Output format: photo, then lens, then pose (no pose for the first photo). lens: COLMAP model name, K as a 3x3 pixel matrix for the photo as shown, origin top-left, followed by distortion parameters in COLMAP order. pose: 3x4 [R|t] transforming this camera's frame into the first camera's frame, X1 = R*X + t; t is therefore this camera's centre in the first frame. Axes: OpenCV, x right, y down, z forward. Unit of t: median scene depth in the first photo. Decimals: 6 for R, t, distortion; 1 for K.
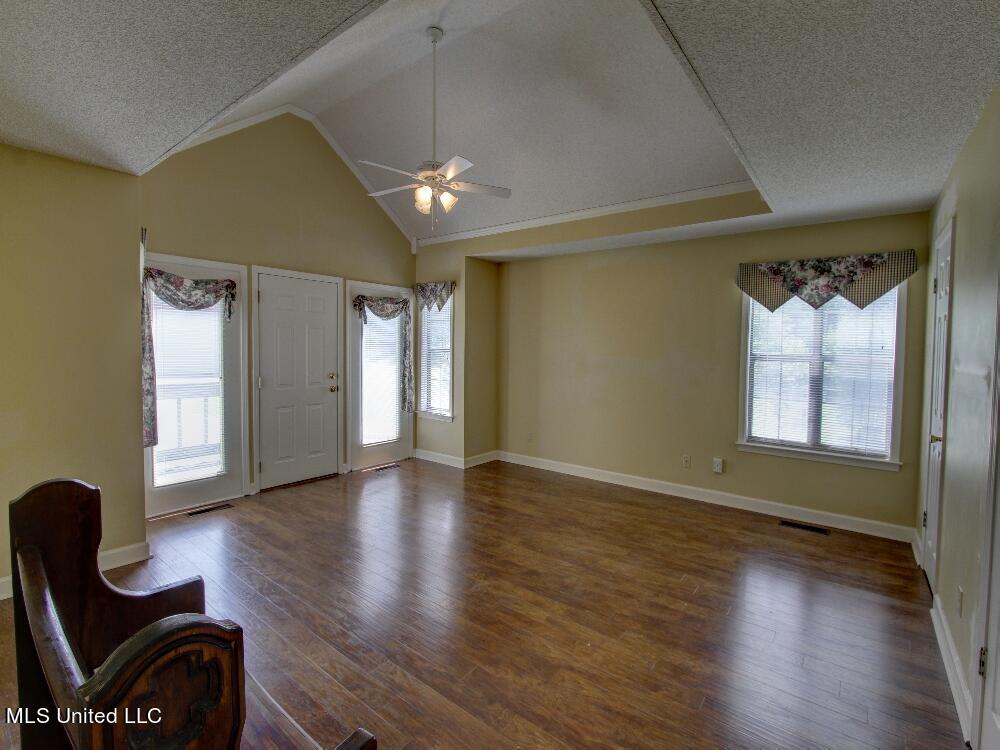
lens RADIAL K [[456.4, 0, 510.0], [0, 456.4, 369.3], [0, 0, 1]] dist [-0.023961, 0.000787]
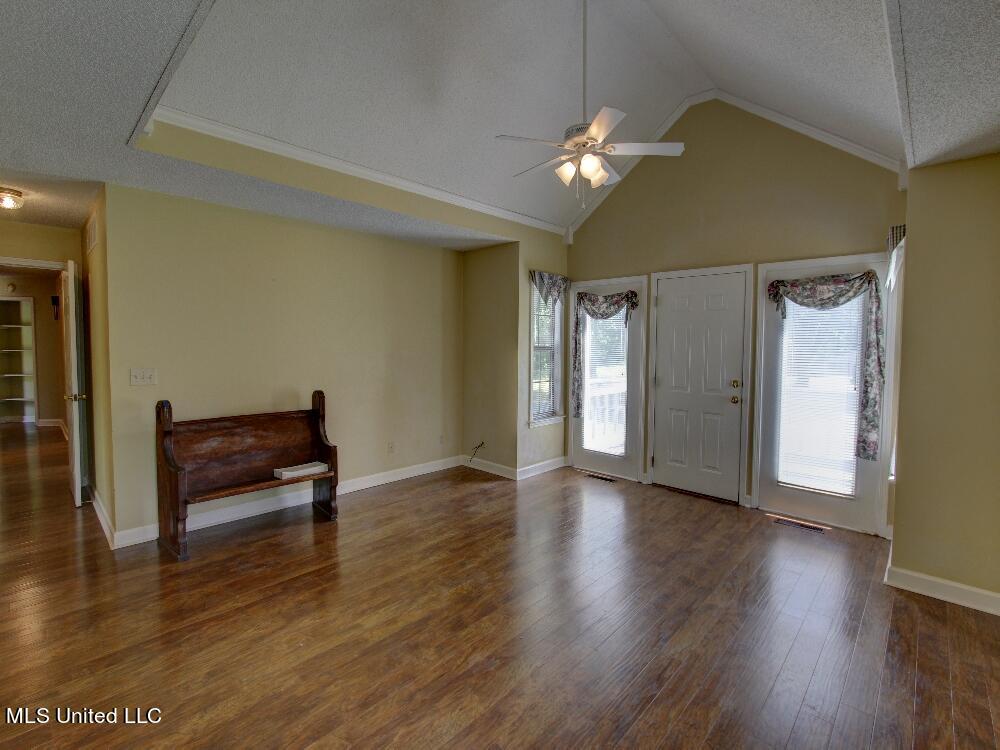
lens RADIAL K [[456.4, 0, 509.6], [0, 456.4, 370.8], [0, 0, 1]] dist [-0.023961, 0.000787]
pose [[-0.088948, 0.041346, -0.995178, 0.573217], [-0.060347, 0.997079, 0.046818, -0.028605], [0.994206, 0.064220, -0.086193, 0.793482]]
